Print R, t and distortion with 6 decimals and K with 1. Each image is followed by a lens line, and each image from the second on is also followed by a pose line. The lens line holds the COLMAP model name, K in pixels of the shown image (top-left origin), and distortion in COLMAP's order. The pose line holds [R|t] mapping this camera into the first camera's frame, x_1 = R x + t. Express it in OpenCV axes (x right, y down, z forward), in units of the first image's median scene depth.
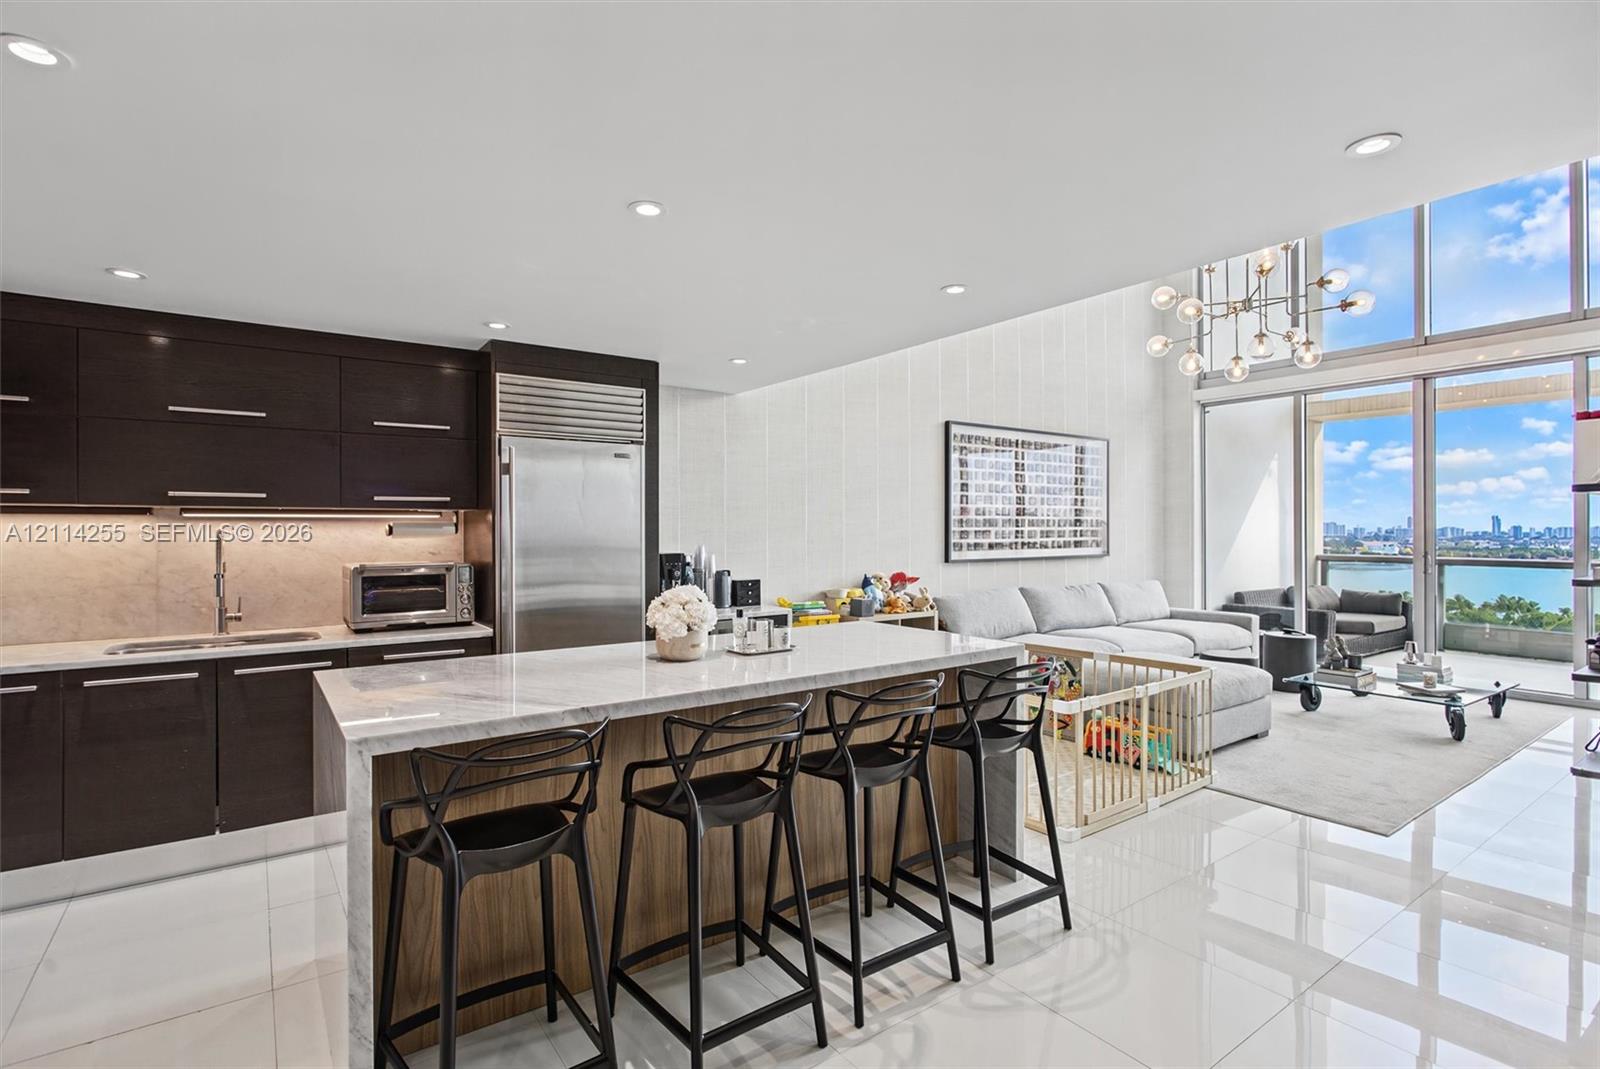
lens RADIAL K [[766.6, 0, 812.9], [0, 766.6, 533.9], [0, 0, 1]] dist [-0.001962, 0.000155]
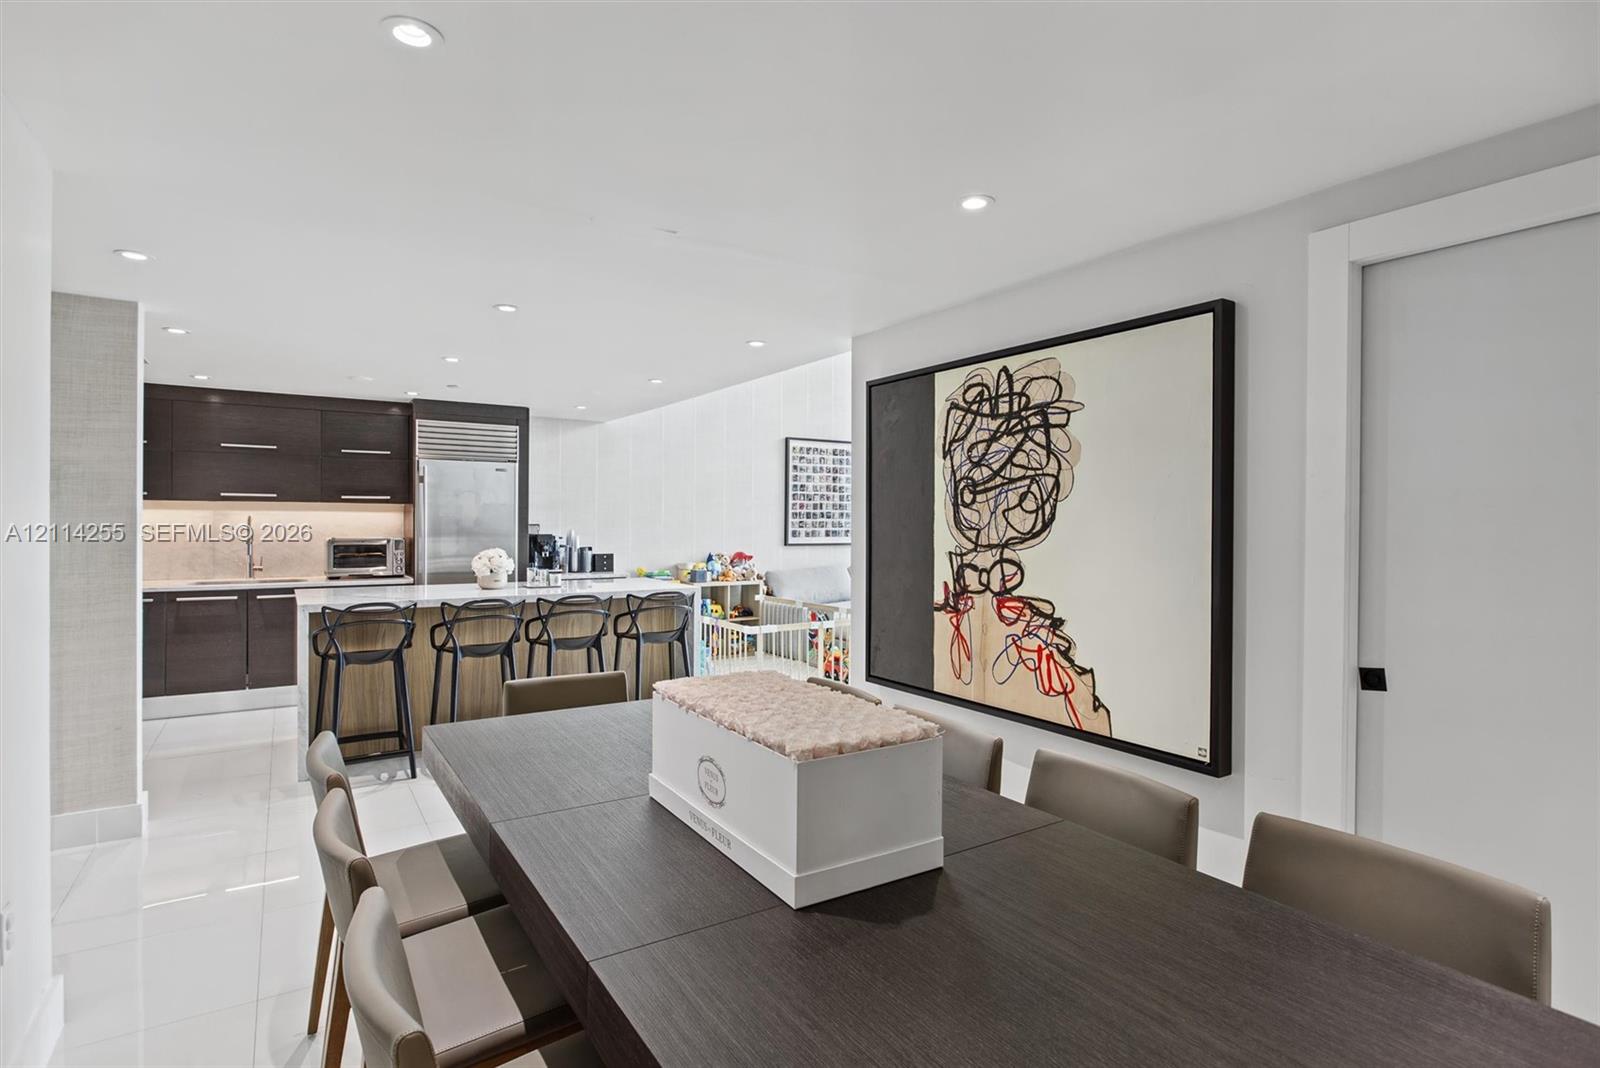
lens RADIAL K [[766.6, 0, 785.6], [0, 766.6, 529.7], [0, 0, 1]] dist [-0.001962, 0.000155]
pose [[0.998447, 0.011175, -0.054586, 0.392381], [-0.010783, 0.999914, 0.007461, 0.000760], [0.054665, -0.006861, 0.998481, -0.490722]]
